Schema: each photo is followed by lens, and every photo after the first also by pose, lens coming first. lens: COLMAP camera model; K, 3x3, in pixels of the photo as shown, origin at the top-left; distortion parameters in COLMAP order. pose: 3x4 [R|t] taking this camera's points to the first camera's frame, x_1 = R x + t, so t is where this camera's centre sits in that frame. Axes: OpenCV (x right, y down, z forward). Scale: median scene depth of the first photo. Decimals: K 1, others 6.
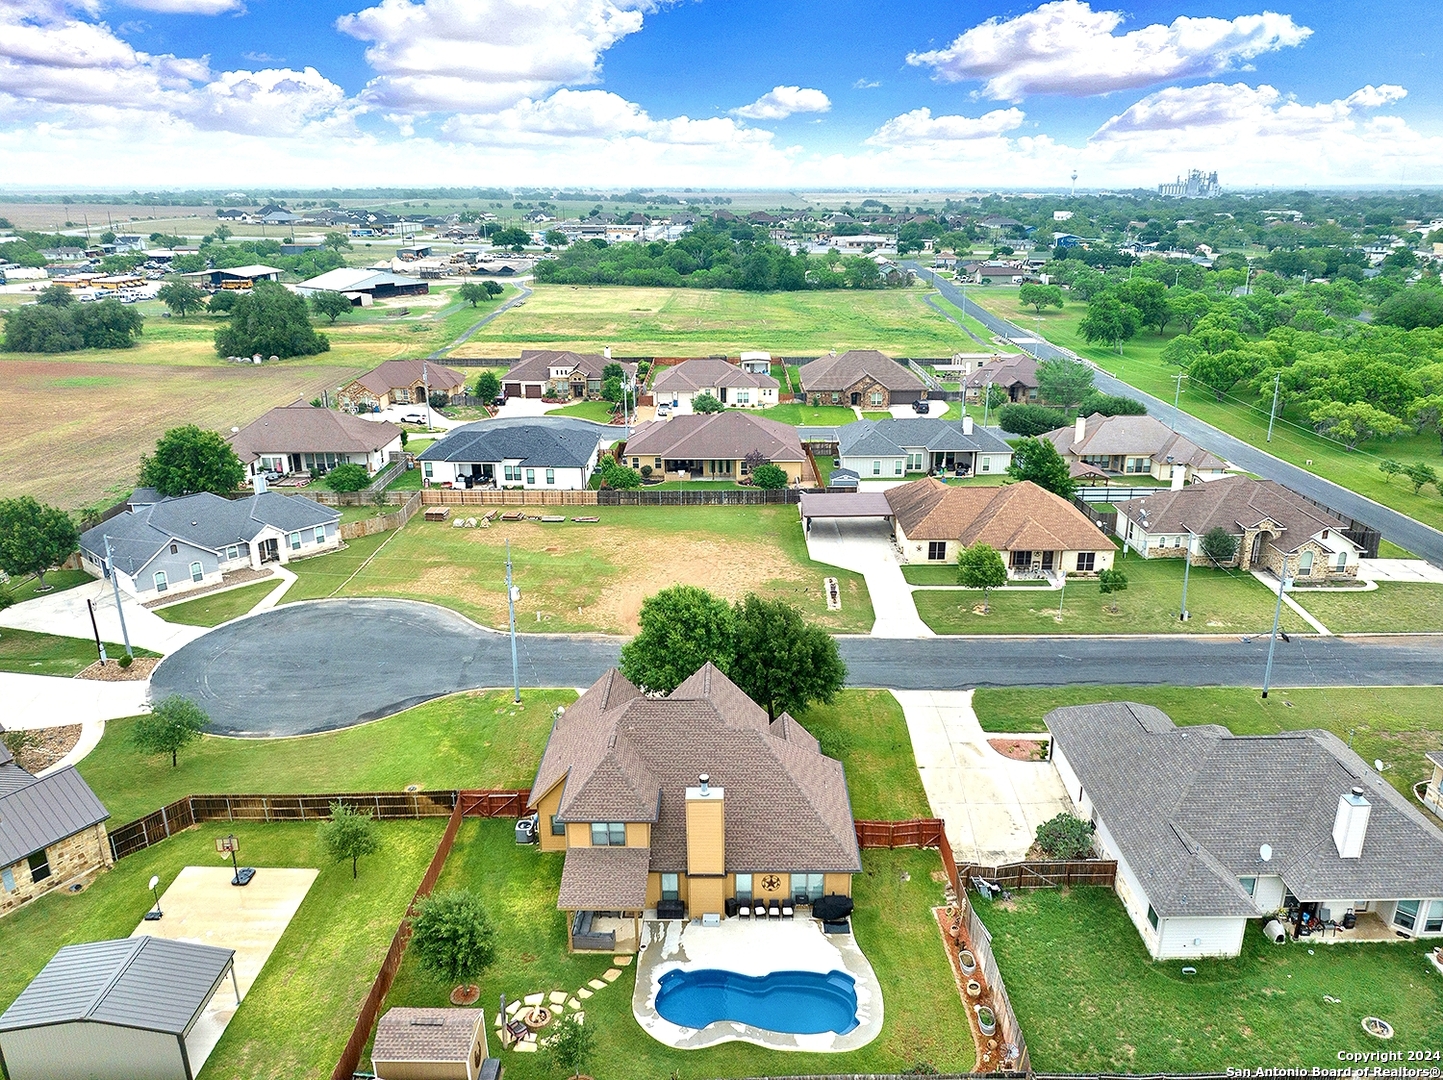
lens RADIAL K [[1002.0, 0, 721.5], [0, 1002.0, 540.0], [0, 0, 1]] dist [-0.051788, -0.007743]
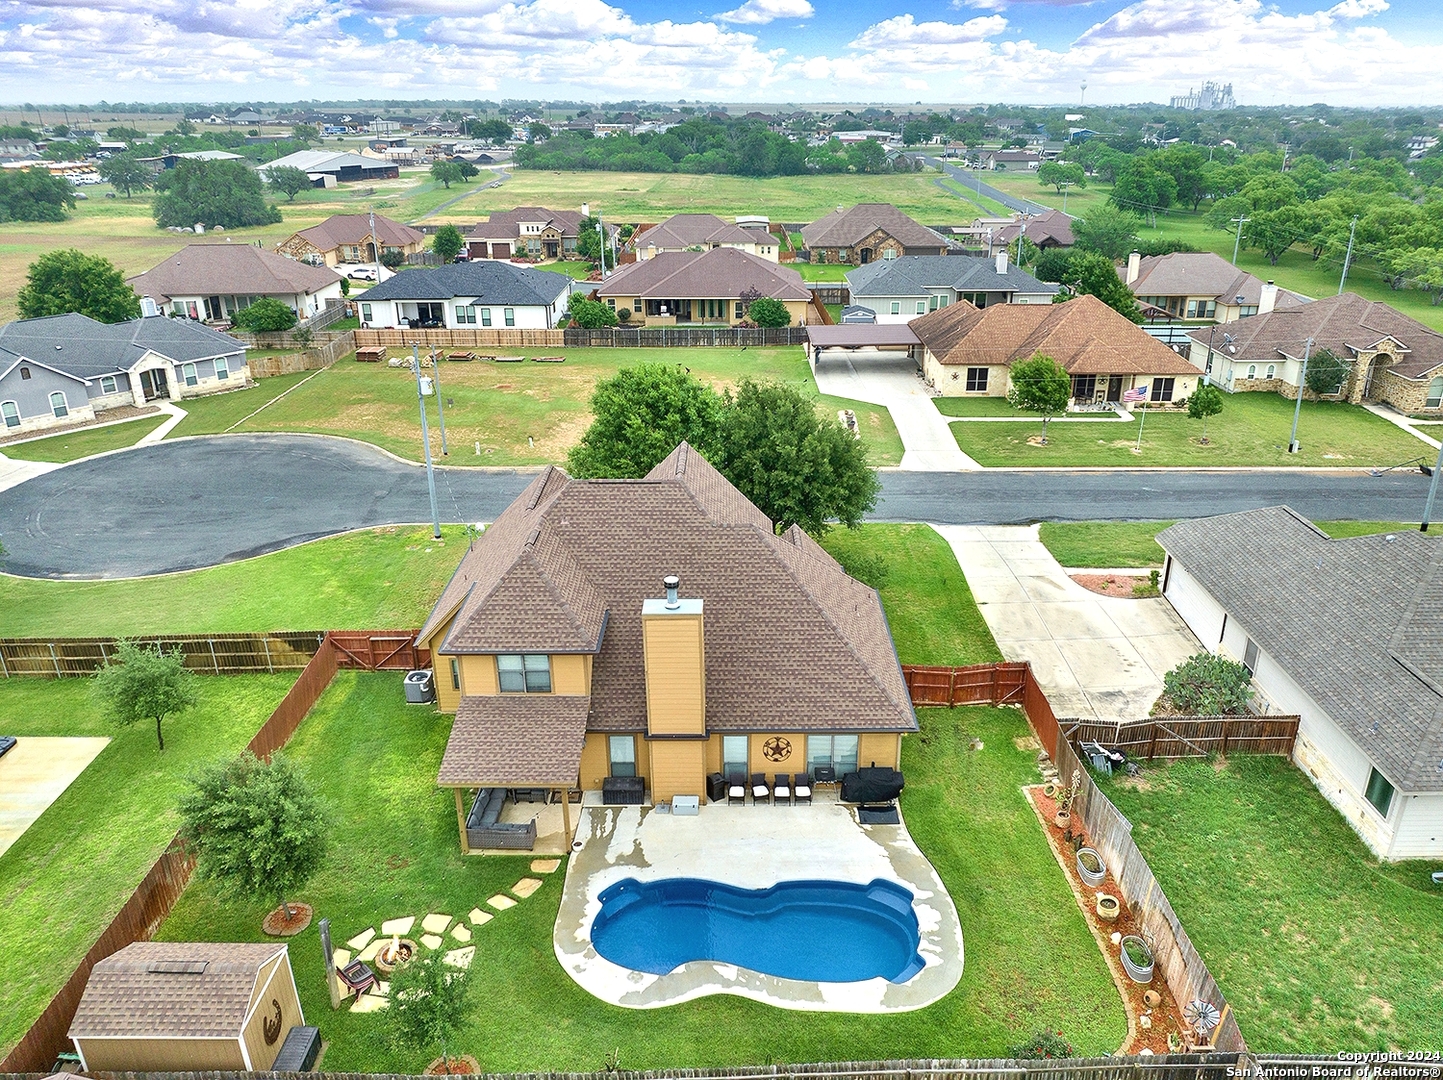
lens RADIAL K [[1022.0, 0, 721.5], [0, 1022.0, 540.0], [0, 0, 1]] dist [-0.056378, 0.005486]
pose [[0.999991, -0.002031, 0.003762, 0.007825], [0.001735, 0.997015, 0.077188, 0.110121], [-0.003907, -0.077181, 0.997009, 0.243870]]
